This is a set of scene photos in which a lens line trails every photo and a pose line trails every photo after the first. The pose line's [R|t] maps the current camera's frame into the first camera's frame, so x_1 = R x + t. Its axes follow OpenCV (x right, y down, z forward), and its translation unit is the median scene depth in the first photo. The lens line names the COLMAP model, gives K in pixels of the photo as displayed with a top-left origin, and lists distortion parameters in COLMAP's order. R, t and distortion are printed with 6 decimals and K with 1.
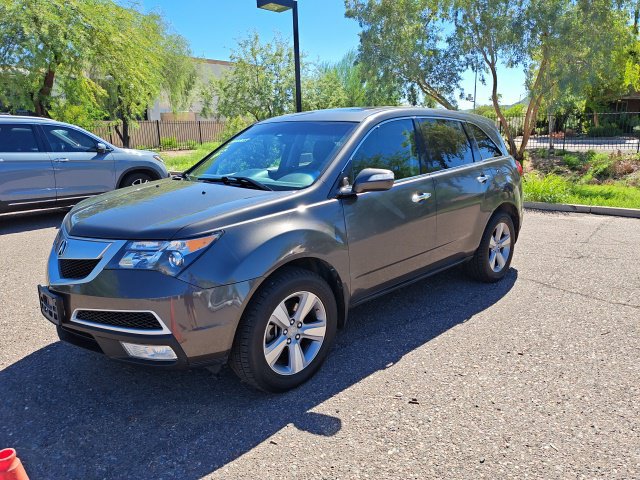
lens RADIAL K [[499.1, 0, 326.8], [0, 499.1, 228.2], [0, 0, 1]] dist [0.002412, -0.008962]
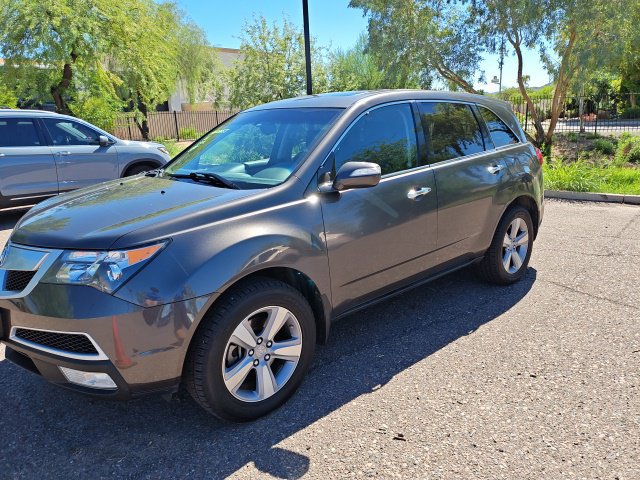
lens RADIAL K [[466.0, 0, 335.0], [0, 466.0, 222.8], [0, 0, 1]] dist [0.001545, -0.007572]
pose [[0.997205, -0.004396, -0.074581, 0.105505], [0.006497, 0.999588, 0.027957, -0.033885], [0.074427, -0.028363, 0.996823, 0.178129]]
